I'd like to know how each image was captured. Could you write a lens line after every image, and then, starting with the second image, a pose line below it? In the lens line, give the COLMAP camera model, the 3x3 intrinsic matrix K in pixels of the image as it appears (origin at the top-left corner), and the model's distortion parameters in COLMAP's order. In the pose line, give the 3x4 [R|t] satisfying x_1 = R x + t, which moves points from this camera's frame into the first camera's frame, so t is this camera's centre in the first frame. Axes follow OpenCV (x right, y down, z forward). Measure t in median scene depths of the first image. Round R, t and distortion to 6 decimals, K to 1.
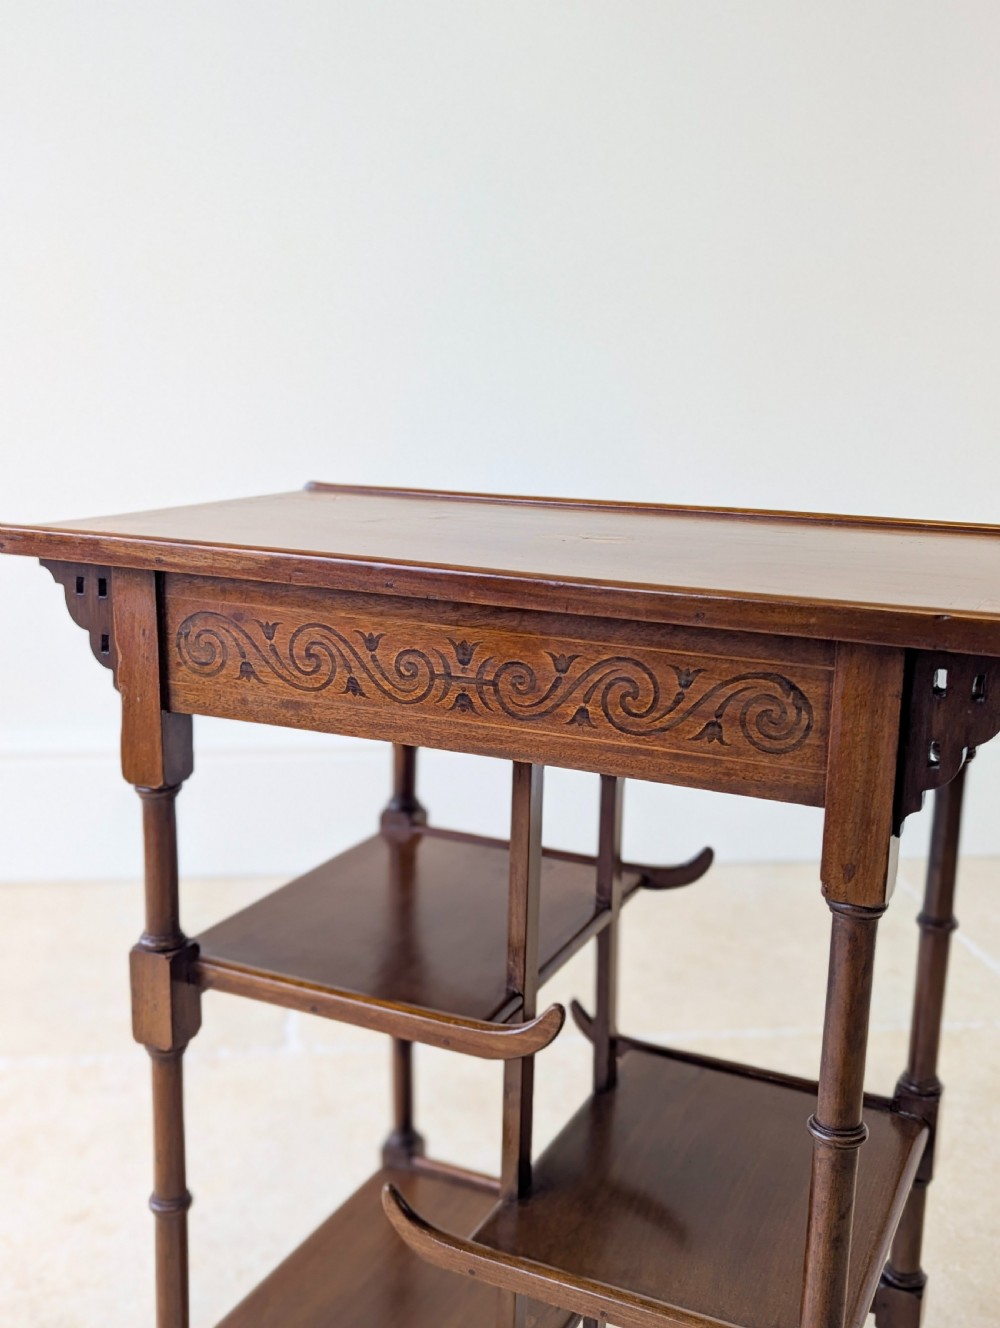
lens RADIAL K [[1401.3, 0, 498.5], [0, 1401.3, 663.7], [0, 0, 1]] dist [0.129211, -0.473979]
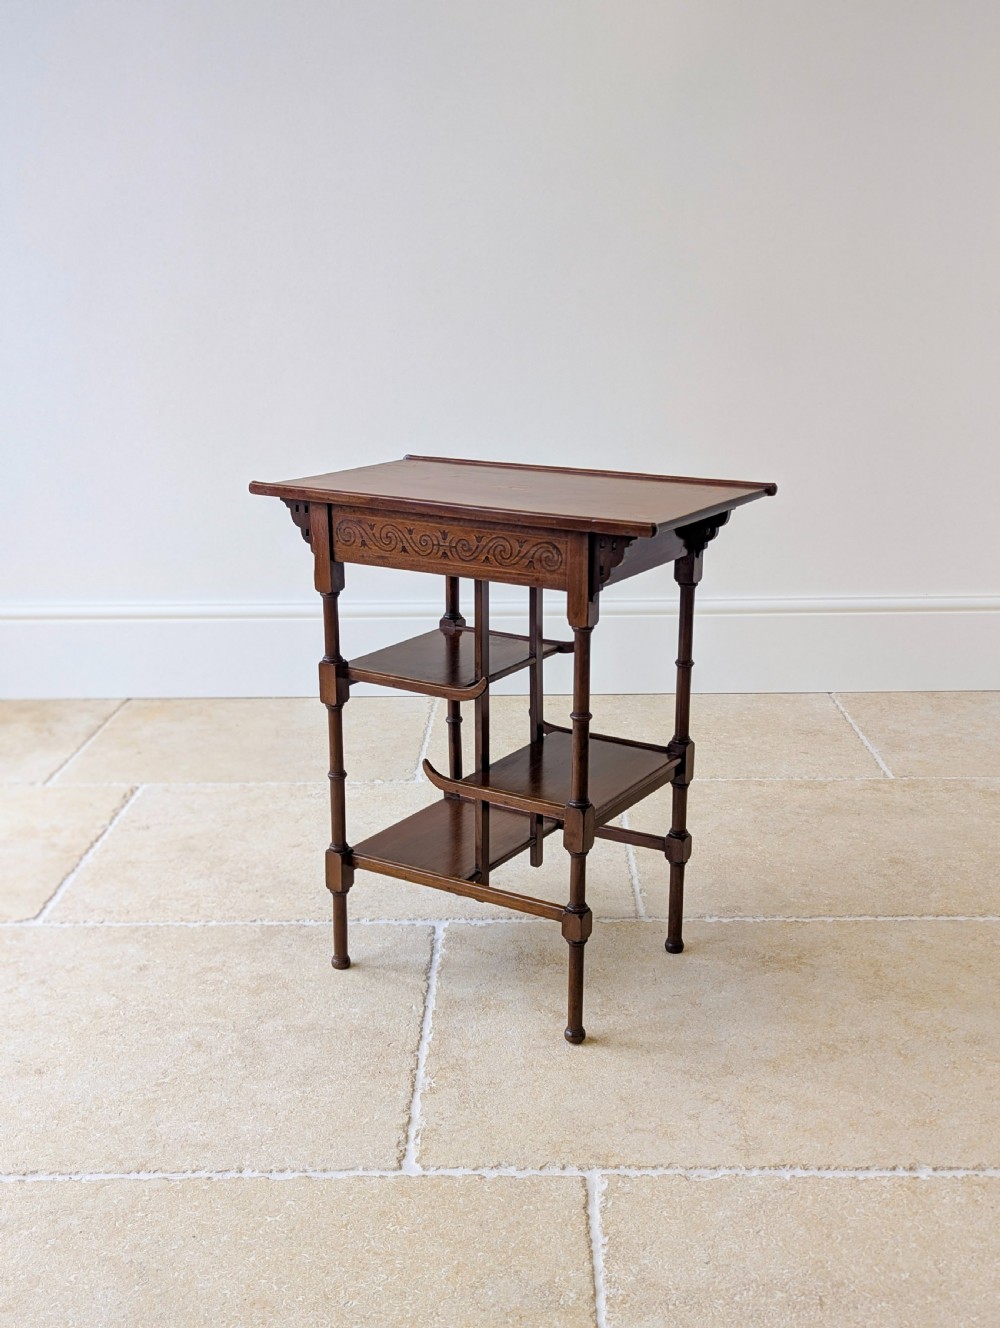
lens RADIAL K [[1411.9, 0, 506.6], [0, 1411.9, 661.1], [0, 0, 1]] dist [0.057402, -0.002996]
pose [[0.991536, 0.008939, -0.129524, 0.389827], [-0.000700, 0.997980, 0.063520, 0.052875], [0.129830, -0.062891, 0.989540, -1.421129]]
